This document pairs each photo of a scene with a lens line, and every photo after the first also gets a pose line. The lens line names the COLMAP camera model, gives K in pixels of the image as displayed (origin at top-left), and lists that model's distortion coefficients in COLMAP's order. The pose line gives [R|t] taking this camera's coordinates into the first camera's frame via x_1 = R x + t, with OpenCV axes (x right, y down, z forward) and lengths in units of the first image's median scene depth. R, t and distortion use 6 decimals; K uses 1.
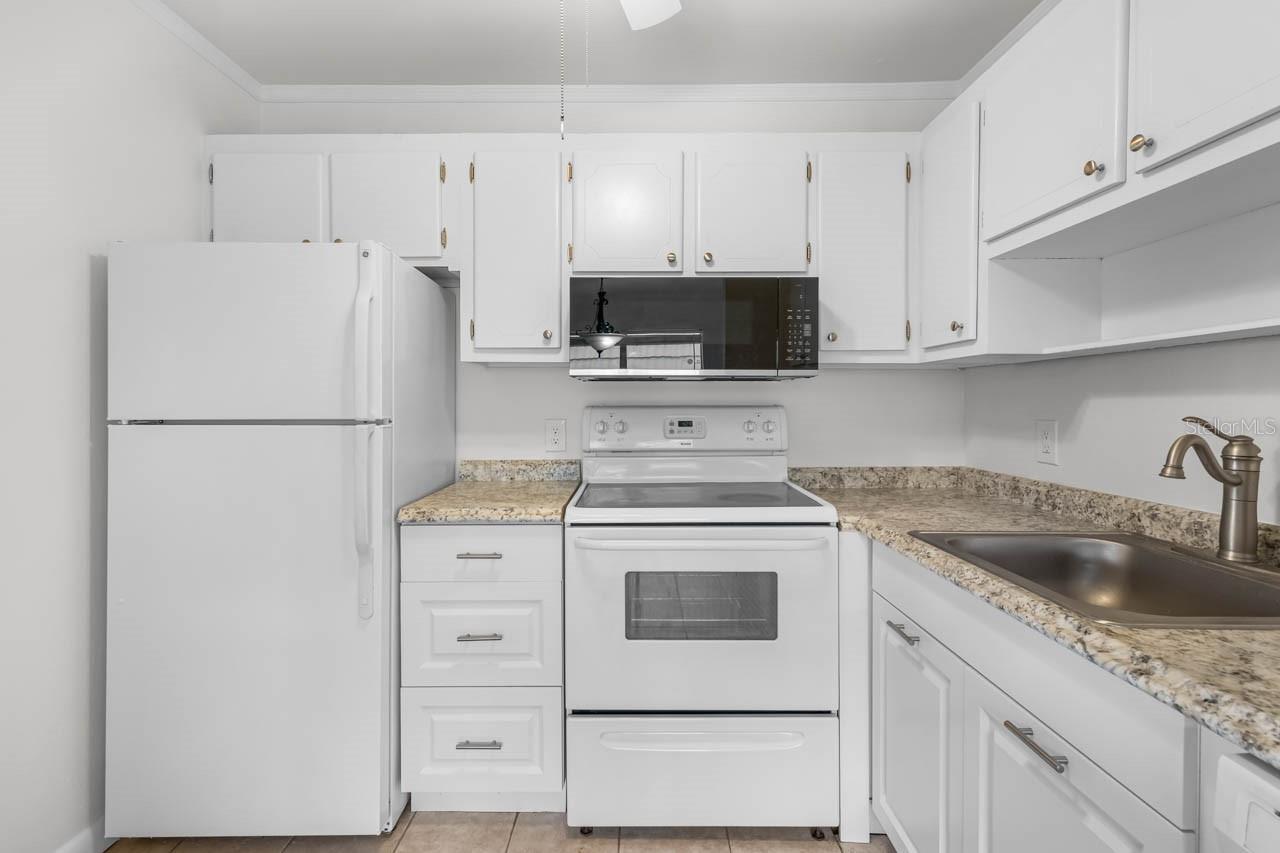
lens RADIAL K [[596.5, 0, 684.7], [0, 596.5, 401.1], [0, 0, 1]] dist [0.005245, -0.000377]
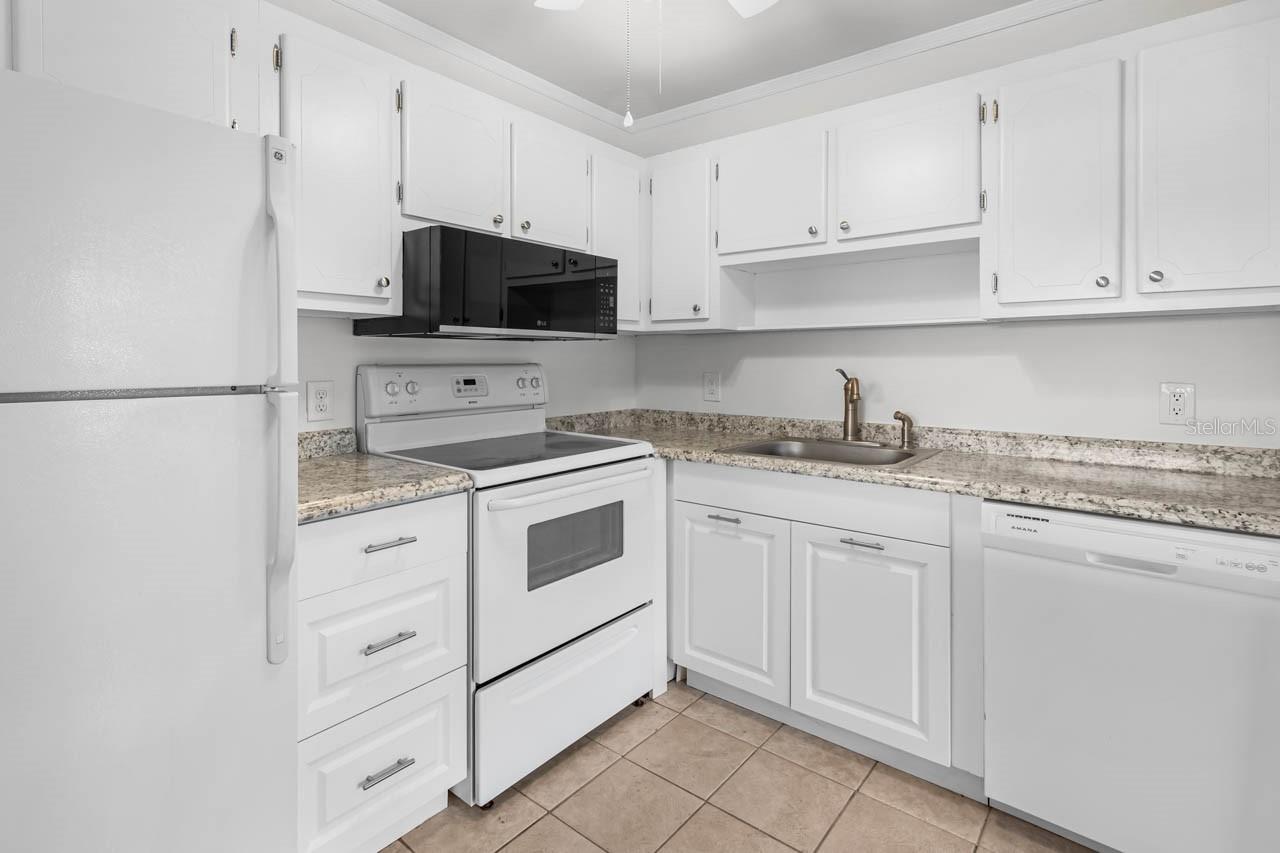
lens RADIAL K [[596.5, 0, 617.2], [0, 596.5, 355.0], [0, 0, 1]] dist [0.005245, -0.000377]
pose [[0.653371, 0.007142, 0.757004, -0.765411], [-0.002752, 0.999971, -0.007059, -0.001302], [-0.757033, 0.002529, 0.653372, 0.208371]]
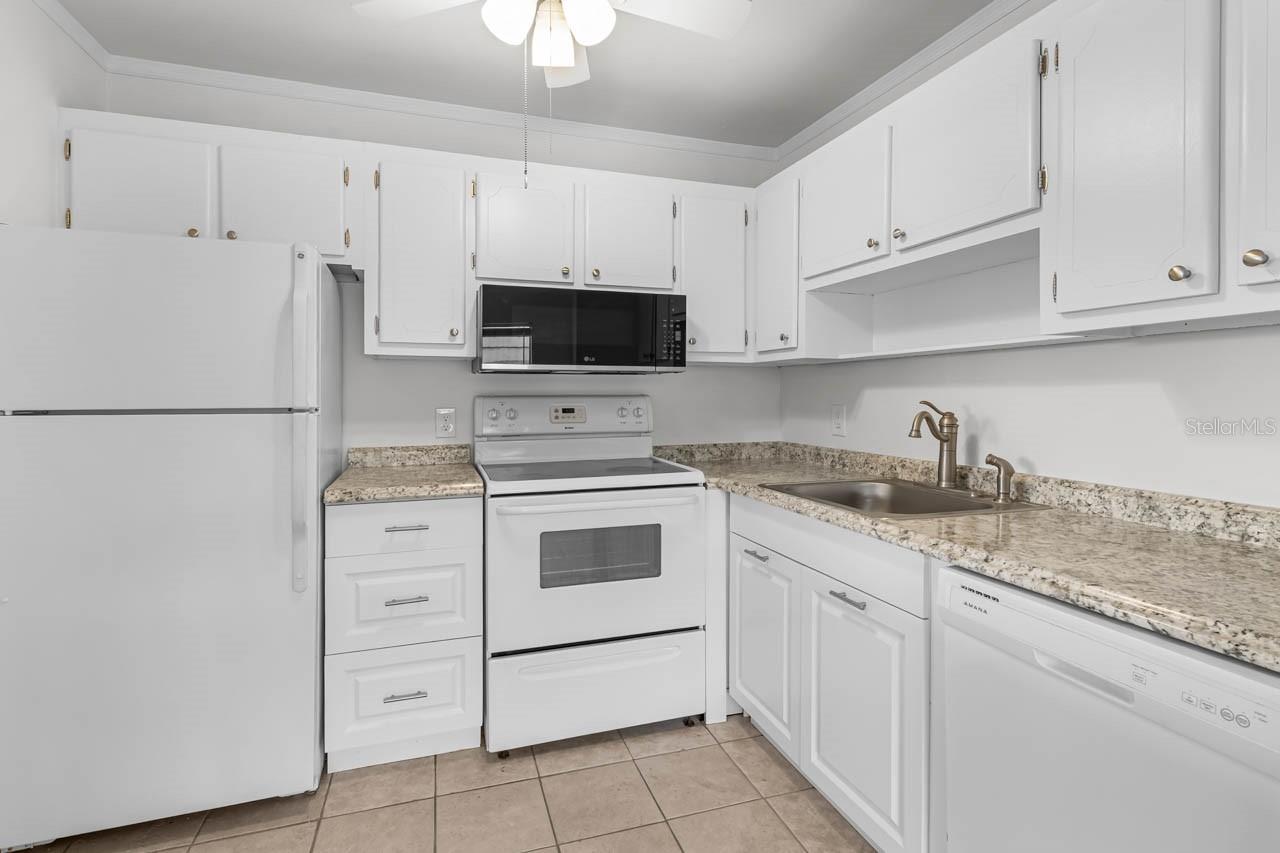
lens RADIAL K [[596.5, 0, 678.9], [0, 596.5, 388.3], [0, 0, 1]] dist [0.005245, -0.000377]
pose [[0.948461, 0.002119, 0.316886, -0.212780], [-0.000002, 0.999978, -0.006682, 0.002470], [-0.316893, 0.006337, 0.948440, -0.233138]]
